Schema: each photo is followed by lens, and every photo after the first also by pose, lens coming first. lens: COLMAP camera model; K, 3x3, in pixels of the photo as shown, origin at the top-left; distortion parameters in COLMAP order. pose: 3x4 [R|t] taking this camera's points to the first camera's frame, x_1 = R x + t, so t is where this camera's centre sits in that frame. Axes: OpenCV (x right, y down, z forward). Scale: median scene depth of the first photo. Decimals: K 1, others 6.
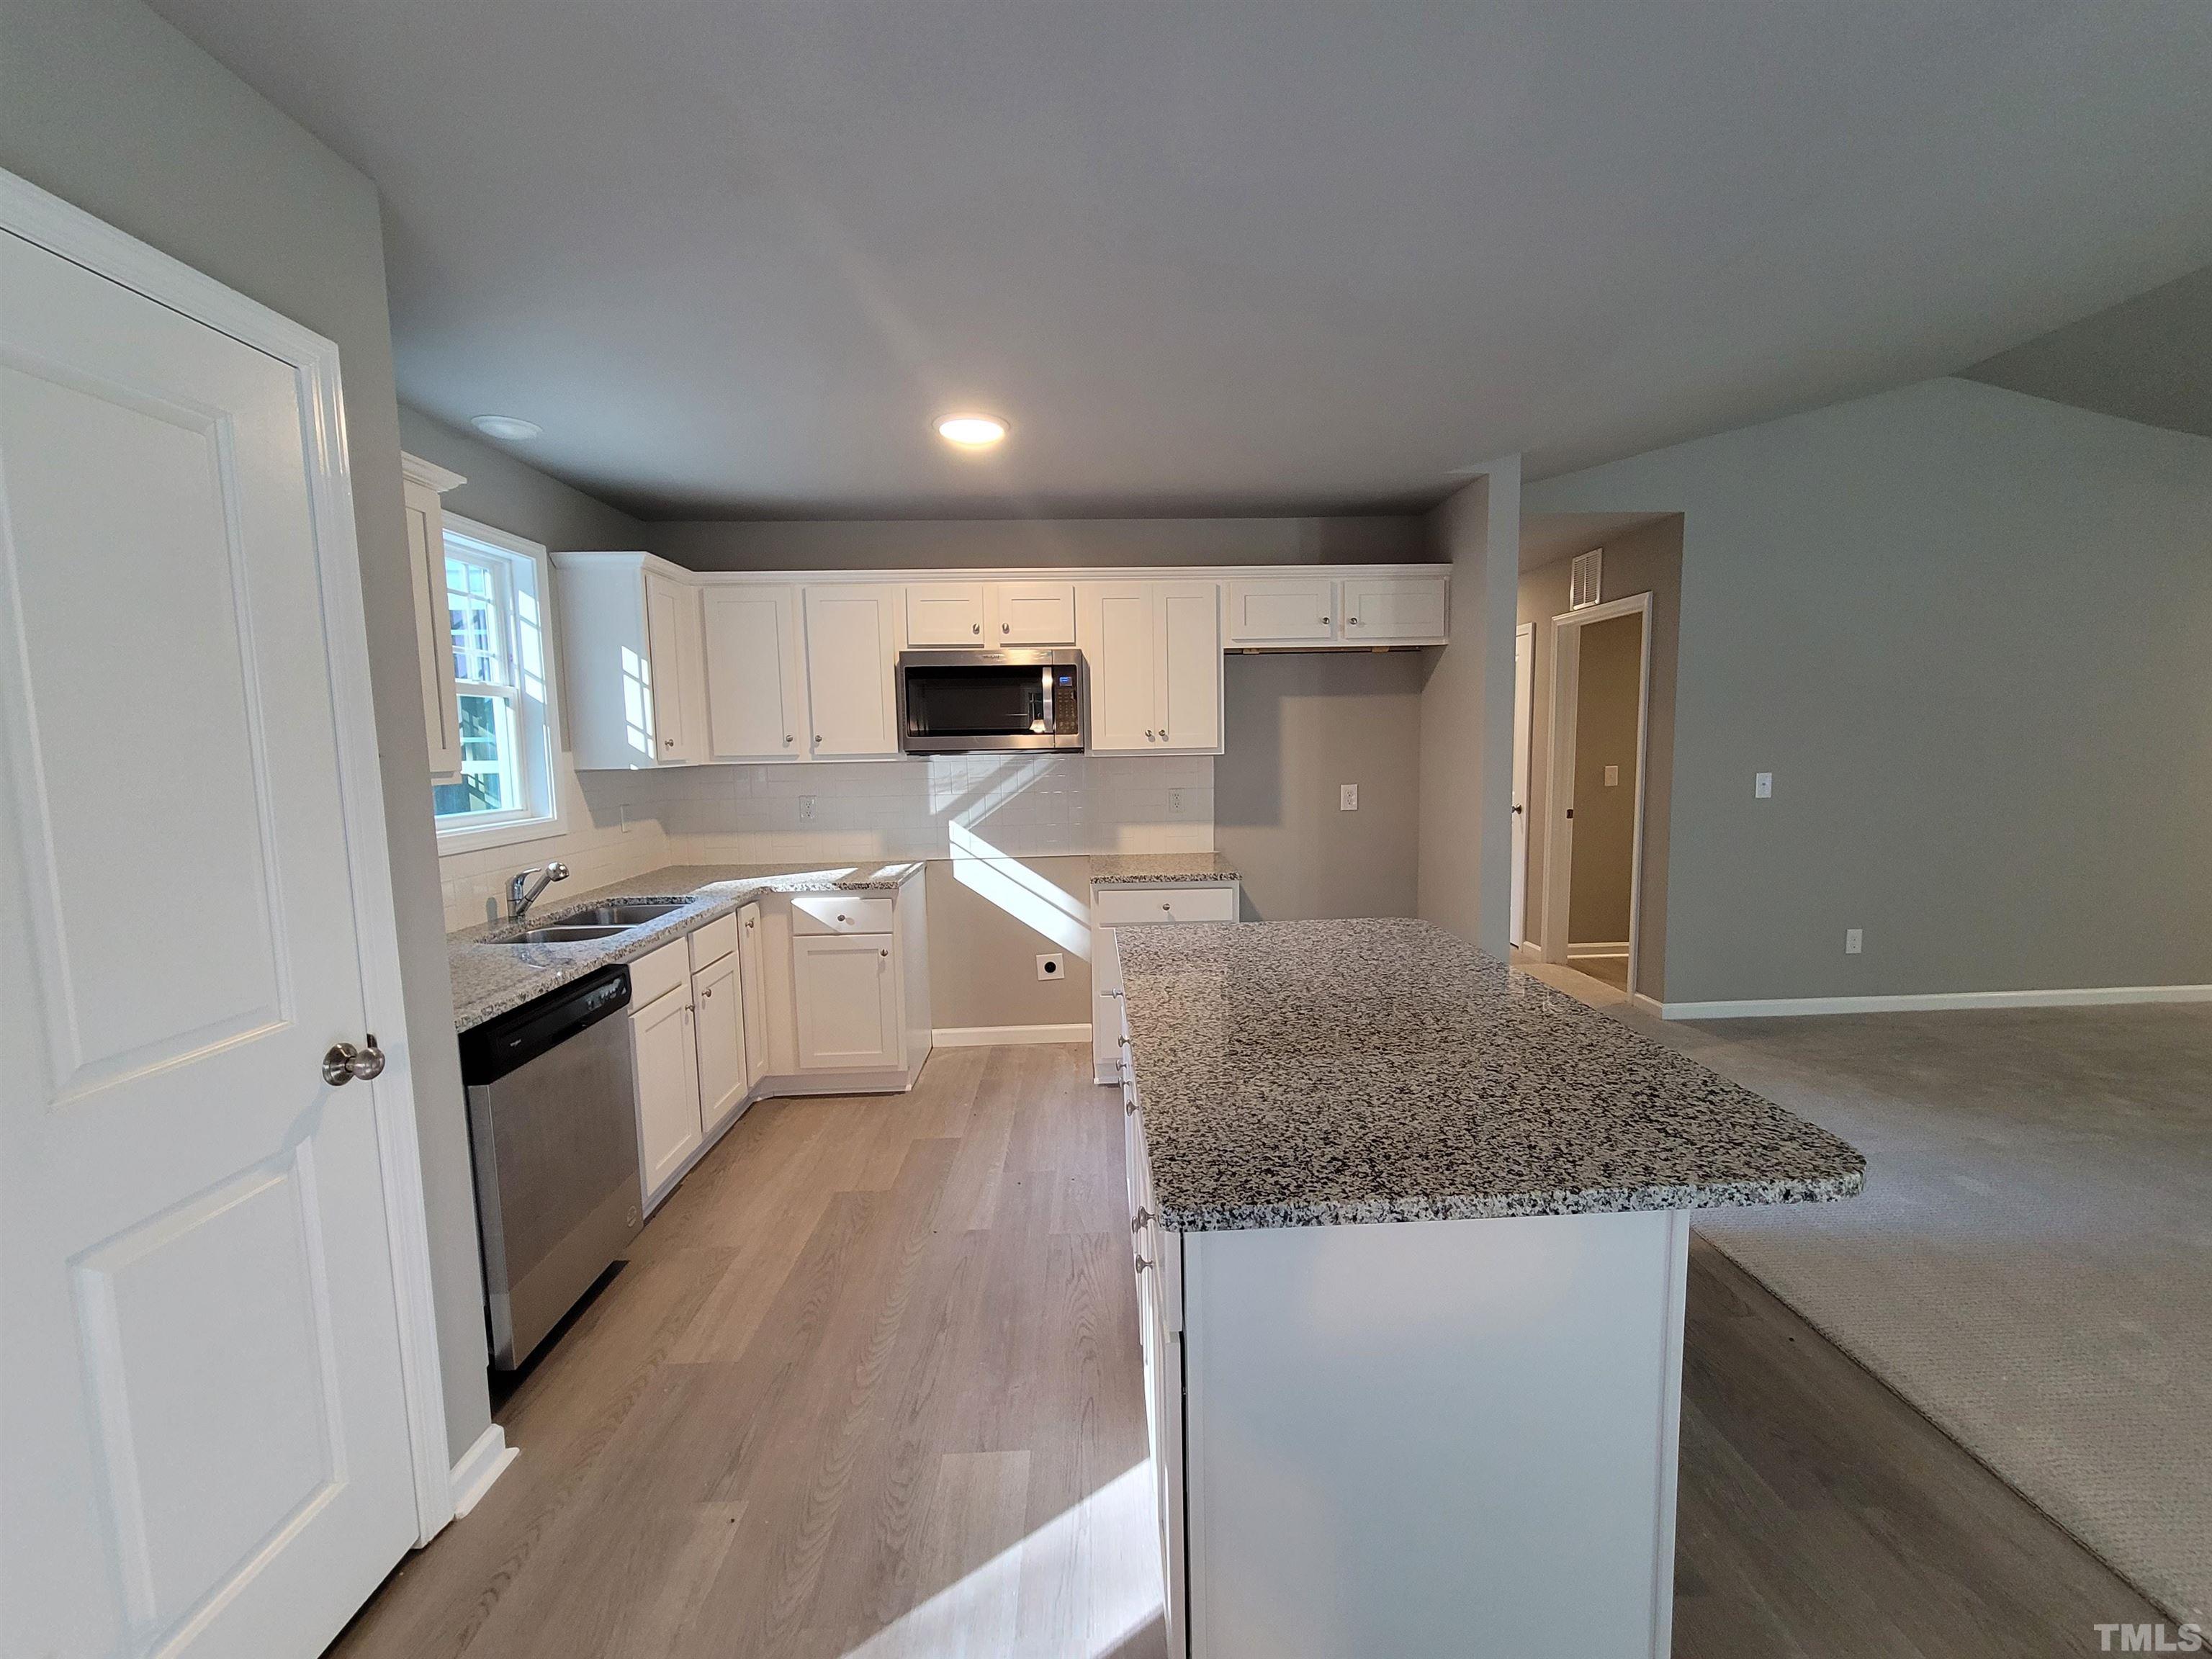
lens RADIAL K [[901.4, 0, 1128.1], [0, 901.4, 832.9], [0, 0, 1]] dist [0.002839, -0.001511]
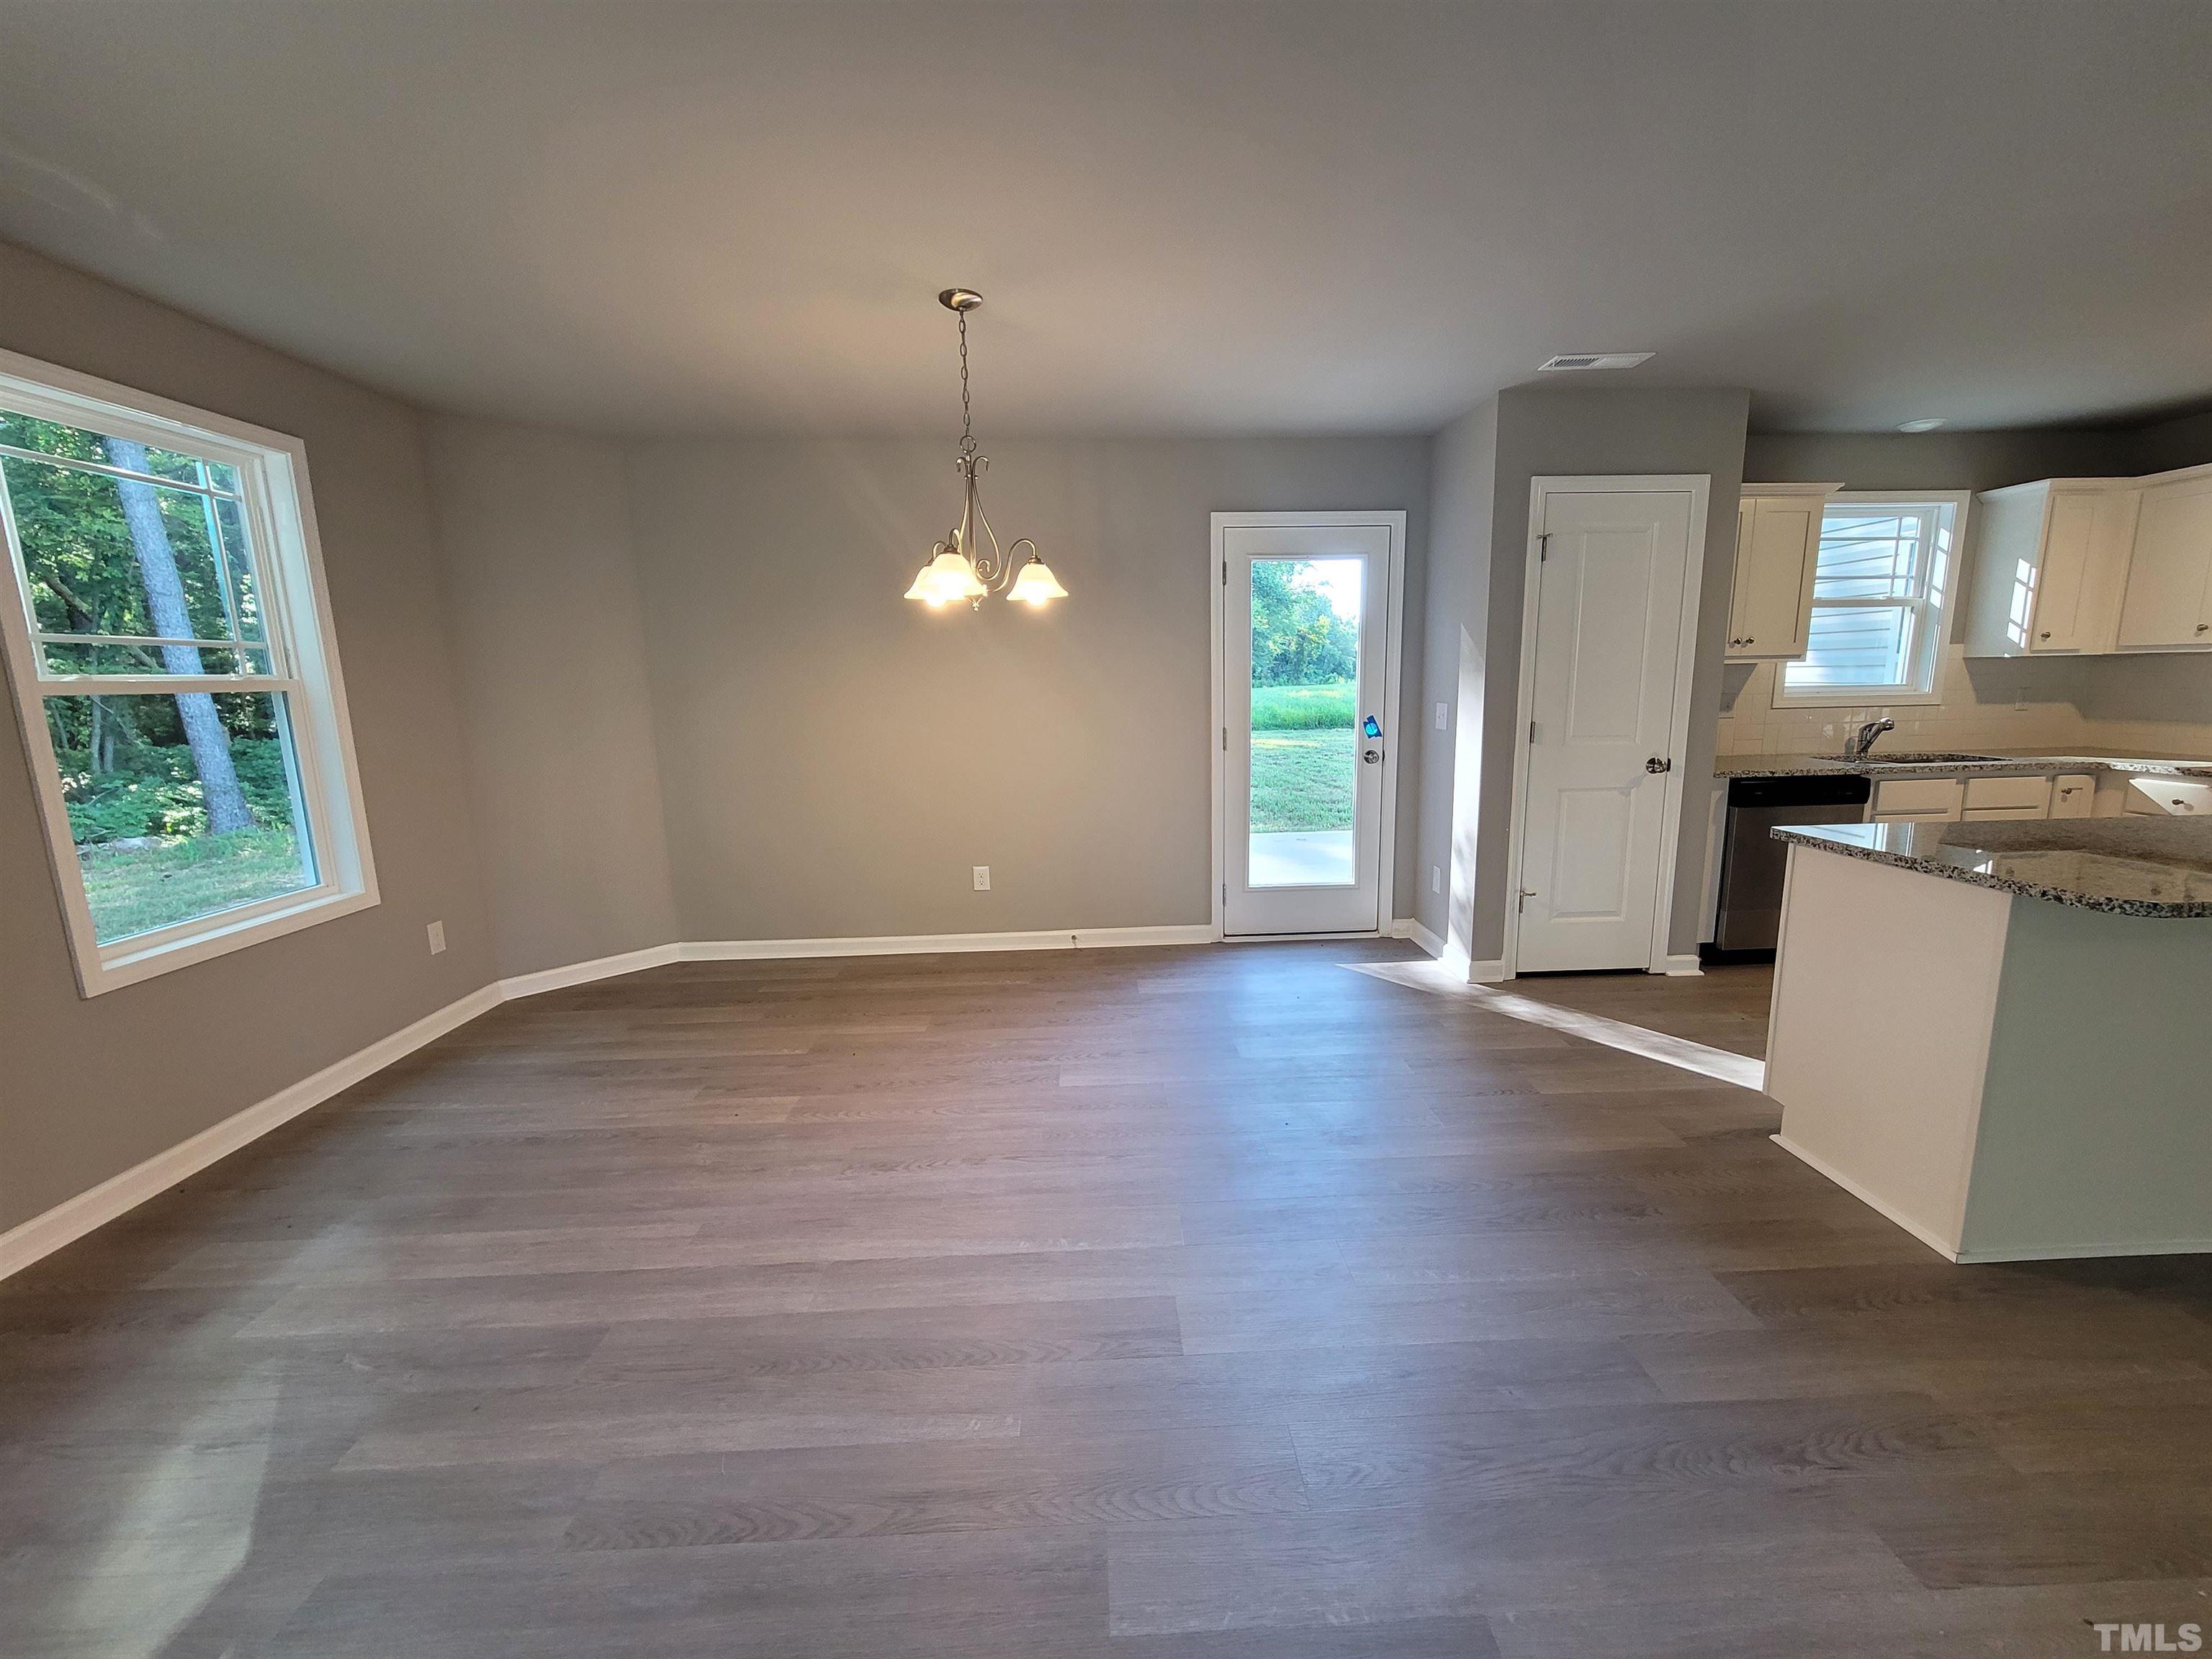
lens RADIAL K [[901.4, 0, 1127.2], [0, 901.4, 831.9], [0, 0, 1]] dist [0.002839, -0.001511]
pose [[0.003968, 0.189227, -0.981925, 0.703733], [-0.083654, 0.978554, 0.188240, 0.032796], [0.996487, 0.081395, 0.019712, -0.226835]]
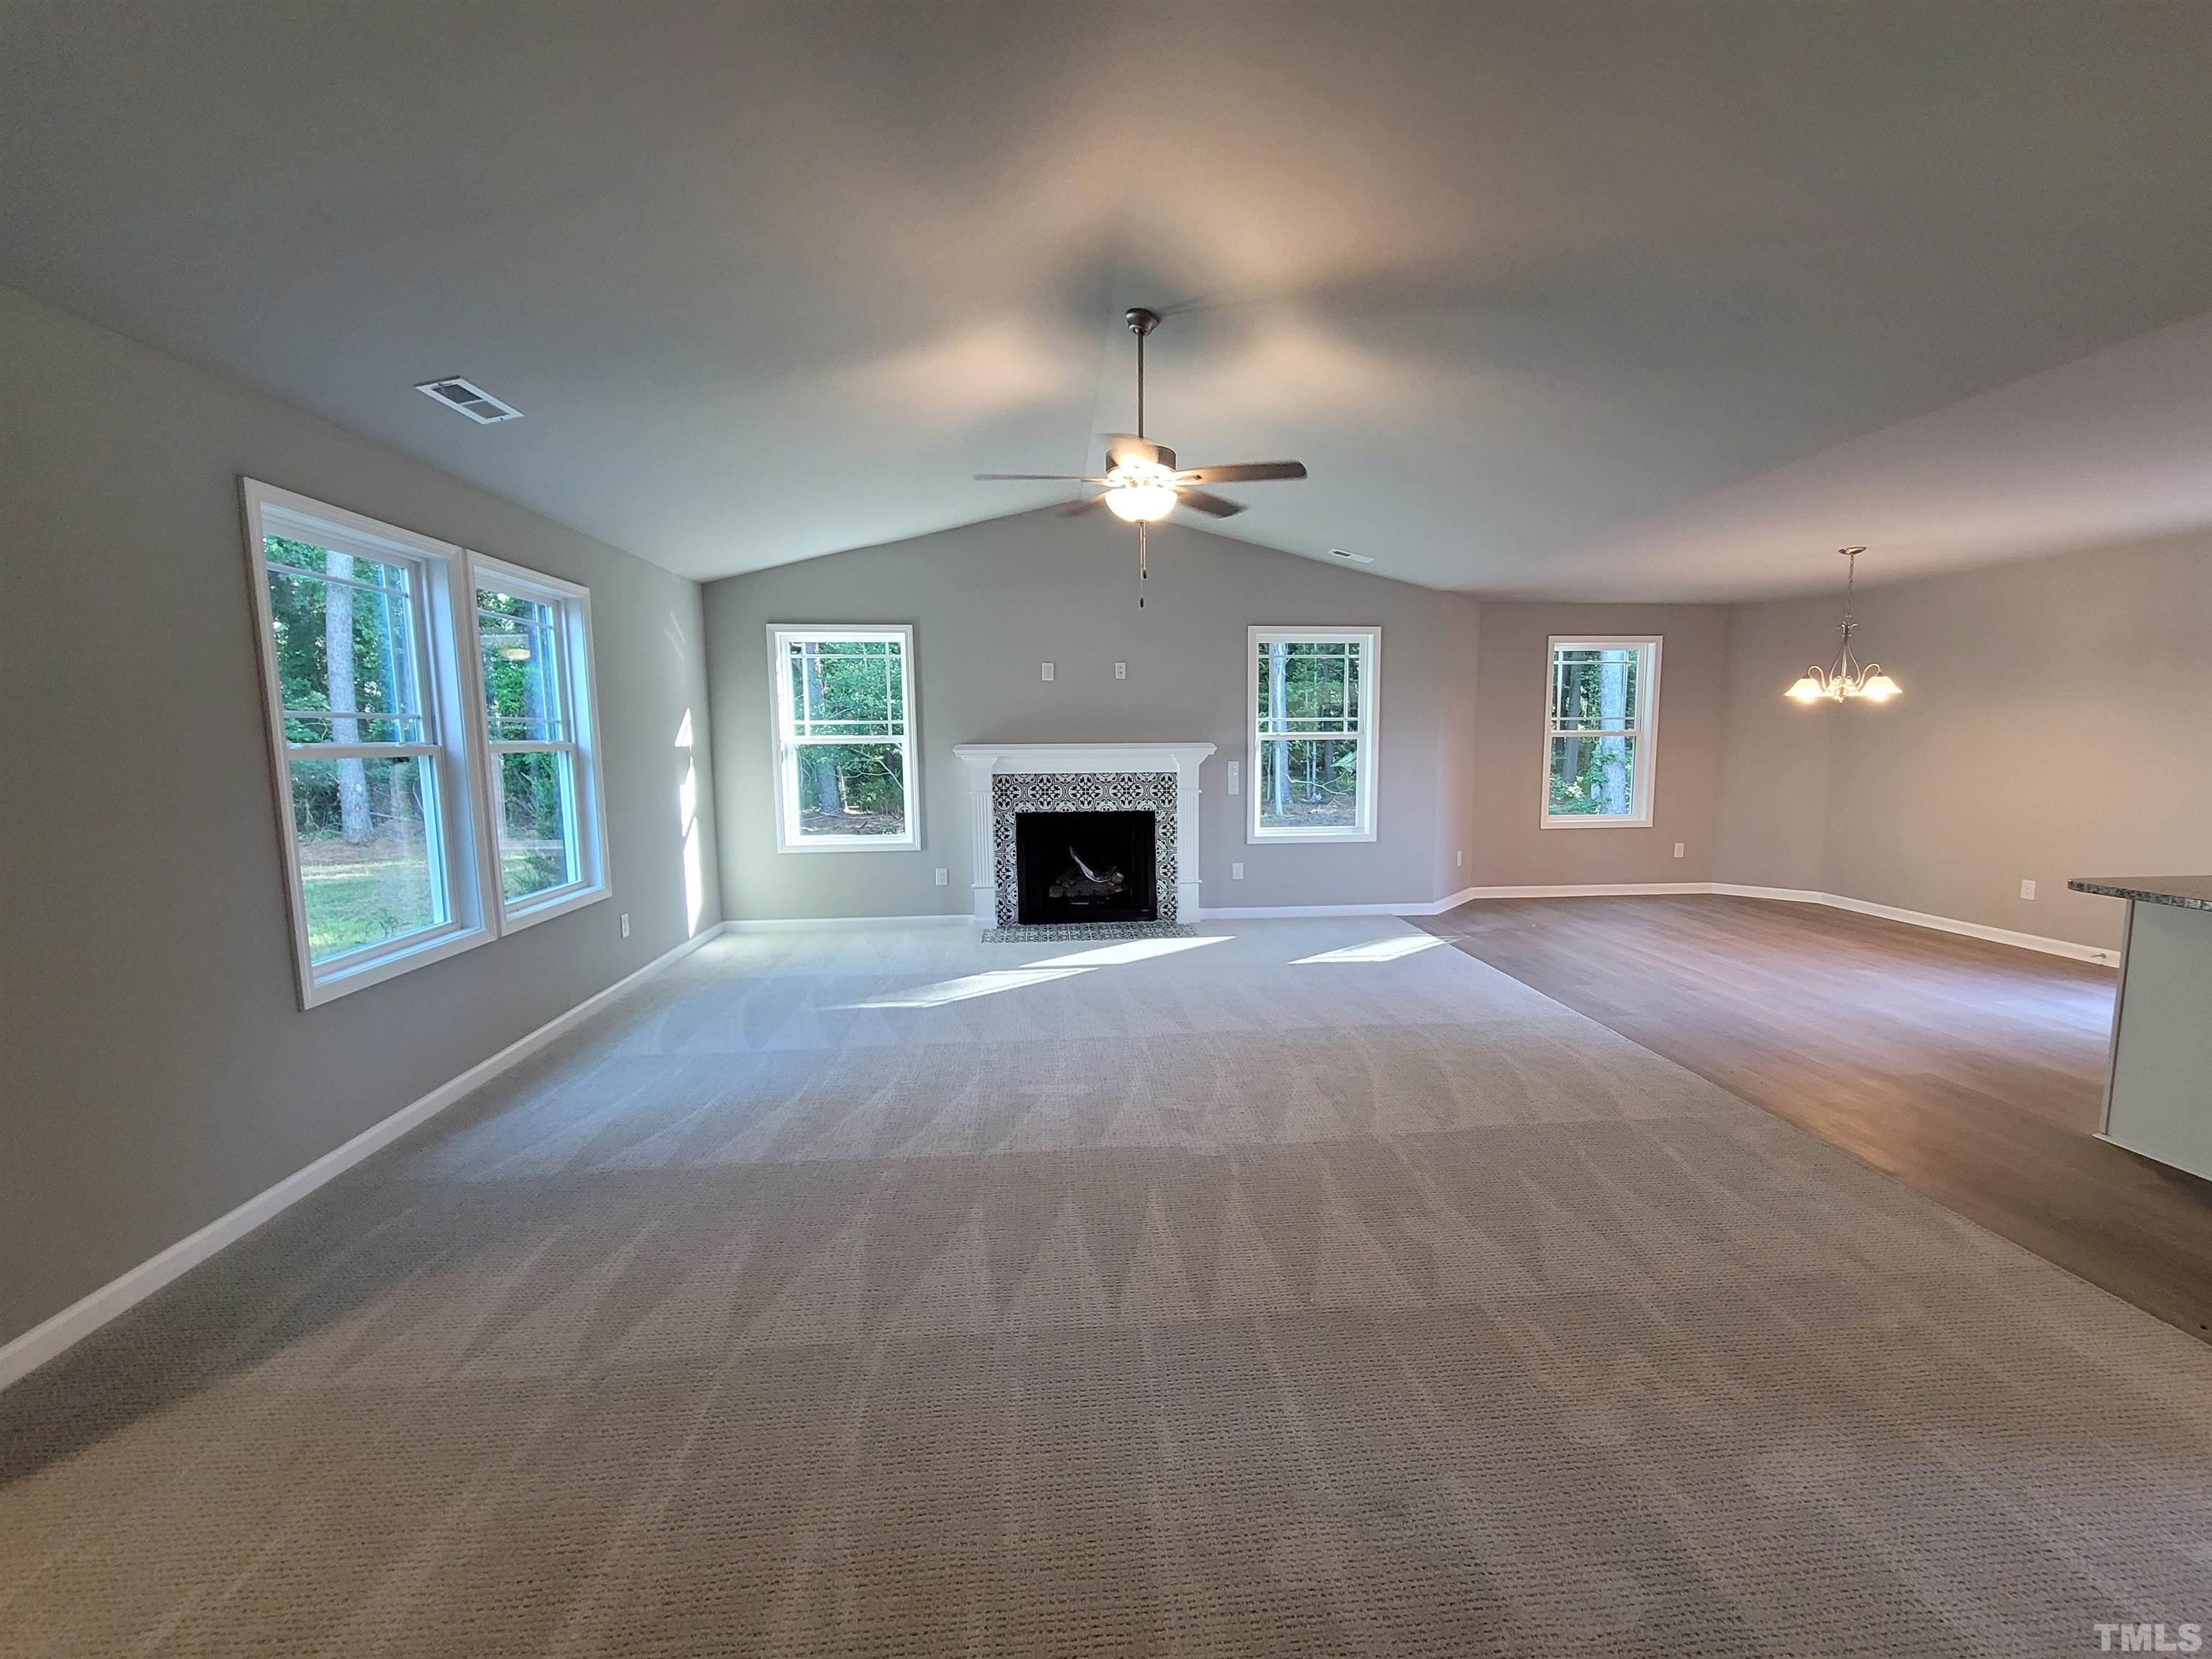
lens RADIAL K [[901.4, 0, 1128.9], [0, 901.4, 831.8], [0, 0, 1]] dist [0.002839, -0.001511]
pose [[-0.998318, 0.034383, -0.046678, 1.150208], [0.023917, 0.977697, 0.208653, -0.124872], [0.052811, 0.207186, -0.976875, 1.062764]]
